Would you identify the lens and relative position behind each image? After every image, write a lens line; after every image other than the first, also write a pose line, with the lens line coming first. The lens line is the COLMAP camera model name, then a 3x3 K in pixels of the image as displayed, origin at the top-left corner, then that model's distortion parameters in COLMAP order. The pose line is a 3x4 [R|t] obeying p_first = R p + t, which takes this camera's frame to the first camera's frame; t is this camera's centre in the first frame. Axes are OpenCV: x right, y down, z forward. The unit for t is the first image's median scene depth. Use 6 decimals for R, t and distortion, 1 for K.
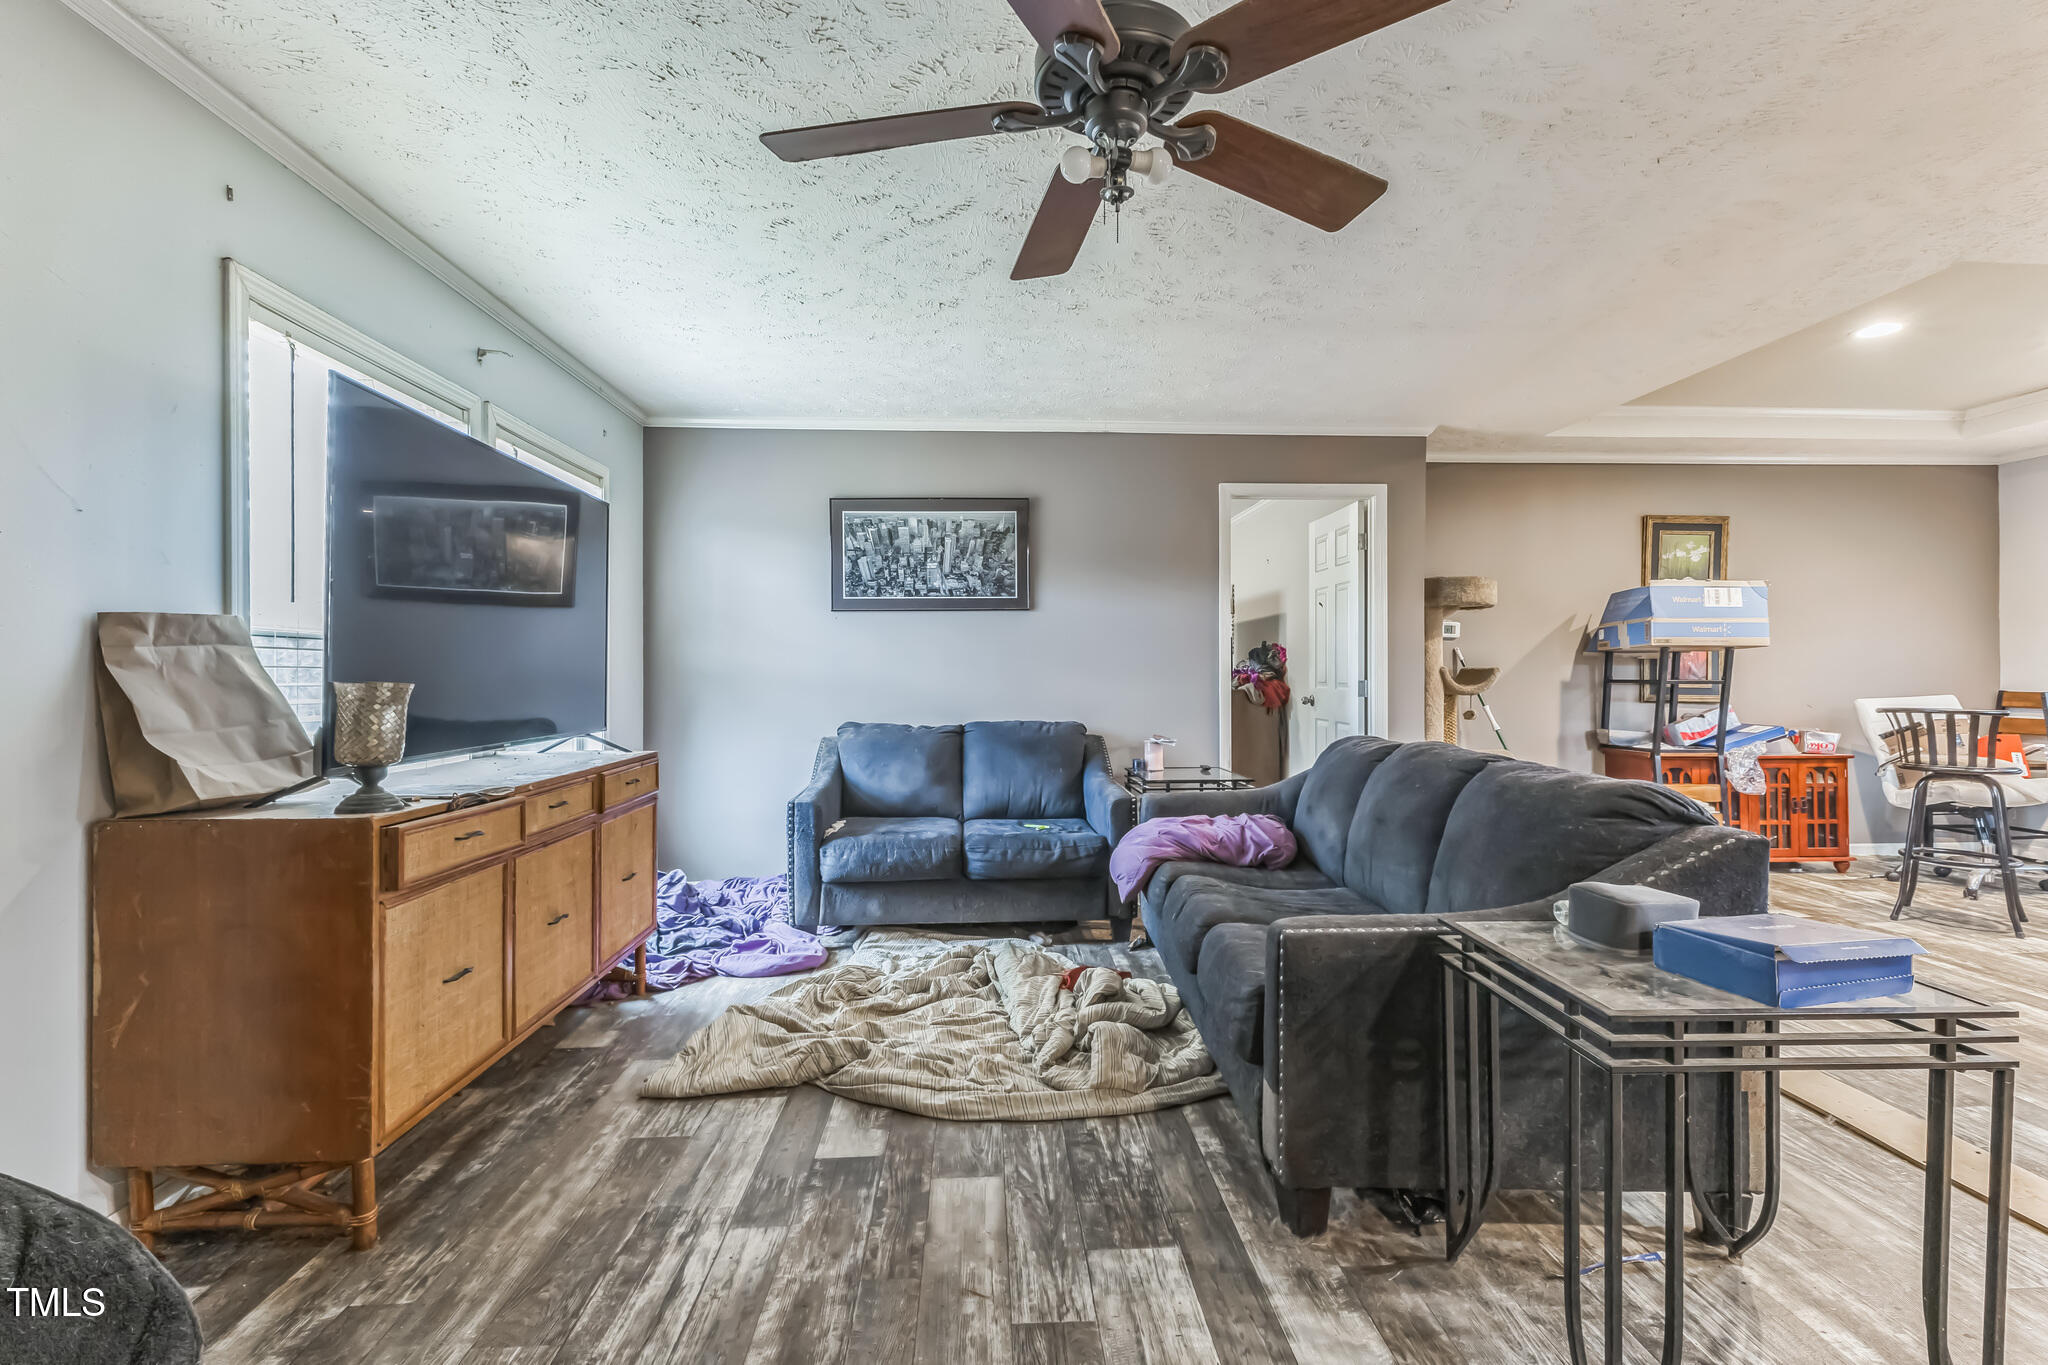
lens RADIAL K [[892.5, 0, 1032.5], [0, 892.5, 668.1], [0, 0, 1]] dist [0.003991, -0.000078]
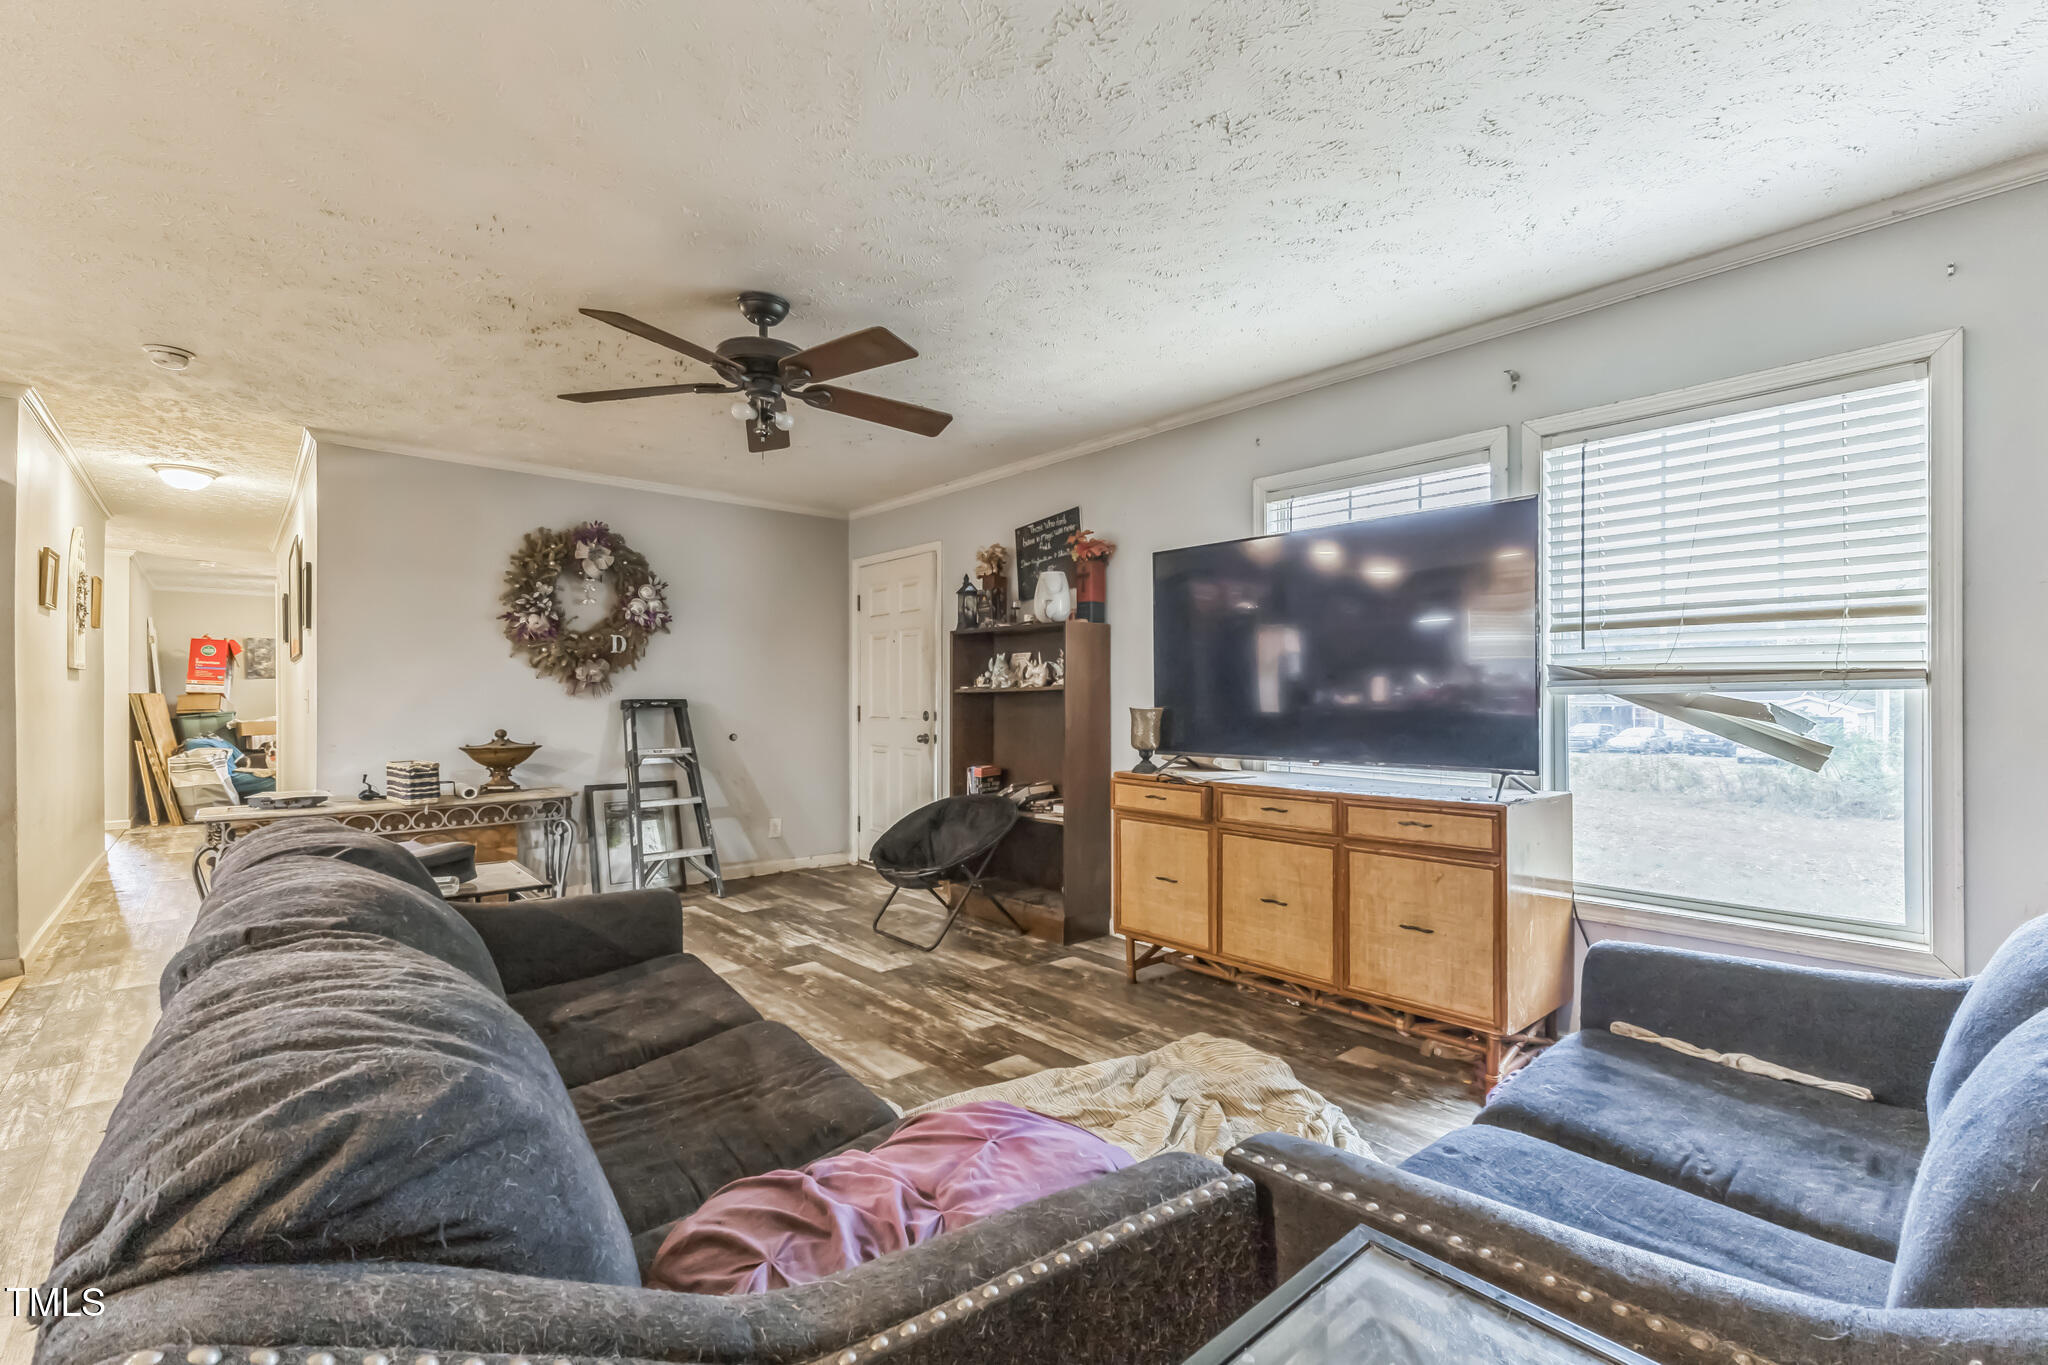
lens RADIAL K [[892.5, 0, 1020.9], [0, 892.5, 691.1], [0, 0, 1]] dist [0.003991, -0.000078]
pose [[-0.788956, -0.001543, -0.614448, 0.736940], [0.004203, 0.999960, -0.007908, -0.005753], [0.614435, -0.008821, -0.788918, 2.556434]]
